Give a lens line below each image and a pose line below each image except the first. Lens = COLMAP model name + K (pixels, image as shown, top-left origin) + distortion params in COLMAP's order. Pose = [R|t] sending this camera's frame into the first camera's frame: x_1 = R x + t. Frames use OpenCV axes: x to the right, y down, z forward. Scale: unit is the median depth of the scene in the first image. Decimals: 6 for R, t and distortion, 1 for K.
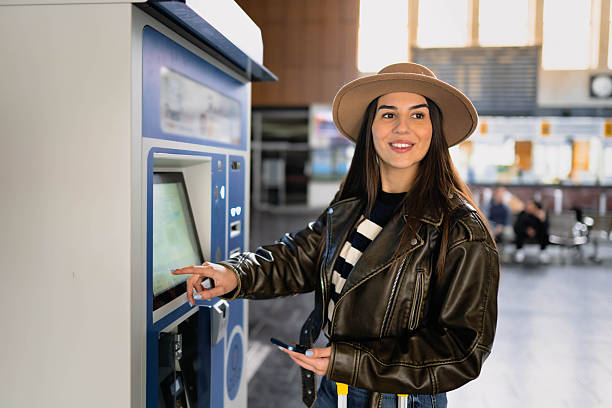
lens RADIAL K [[589.6, 0, 306.0], [0, 589.6, 204.0], [0, 0, 1]] dist [0.005514, 0.015614]
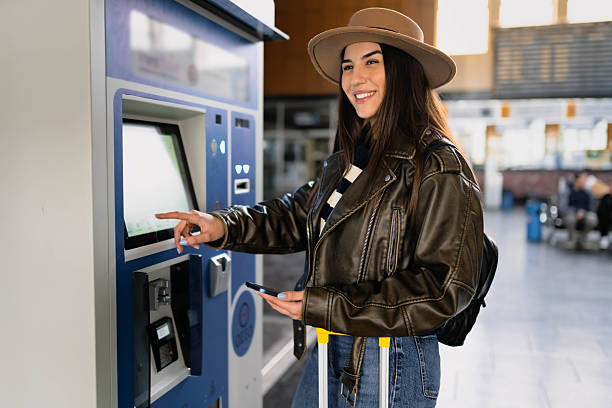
lens RADIAL K [[589.6, 0, 306.0], [0, 589.6, 204.0], [0, 0, 1]] dist [0.005514, 0.015614]
pose [[0.990196, -0.000768, -0.139680, 0.125404], [0.002849, 0.999888, 0.014699, 0.056384], [0.139653, -0.014953, 0.990088, 0.018941]]
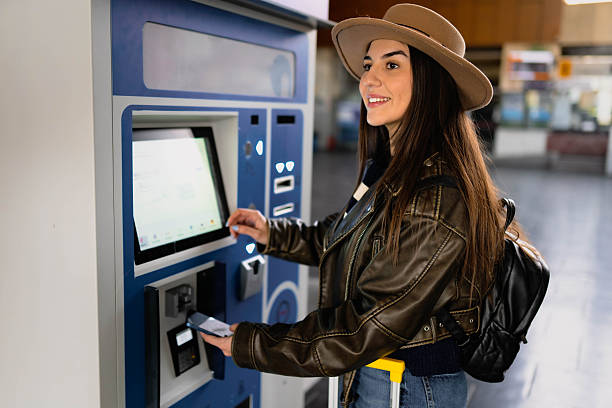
lens RADIAL K [[589.6, 0, 306.0], [0, 589.6, 204.0], [0, 0, 1]] dist [0.005514, 0.015614]
pose [[0.946732, 0.064020, -0.315595, 0.220418], [-0.033749, 0.994367, 0.100472, -0.025079], [0.320249, -0.084469, 0.943560, 0.082931]]
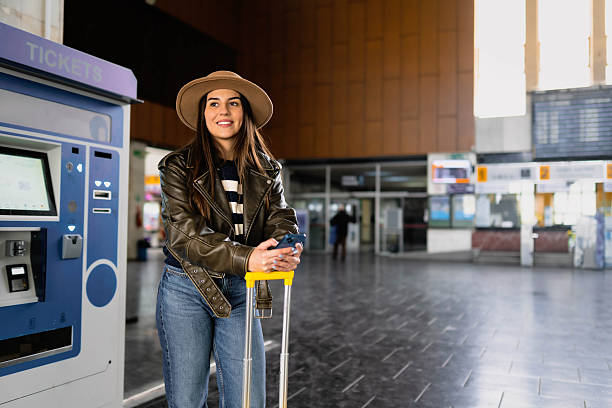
lens RADIAL K [[589.6, 0, 306.0], [0, 589.6, 204.0], [0, 0, 1]] dist [0.005514, 0.015614]
pose [[0.962625, -0.017153, -0.270294, 0.805144], [-0.009519, 0.995233, -0.097059, 0.207675], [0.270671, 0.096004, 0.957873, -0.343520]]
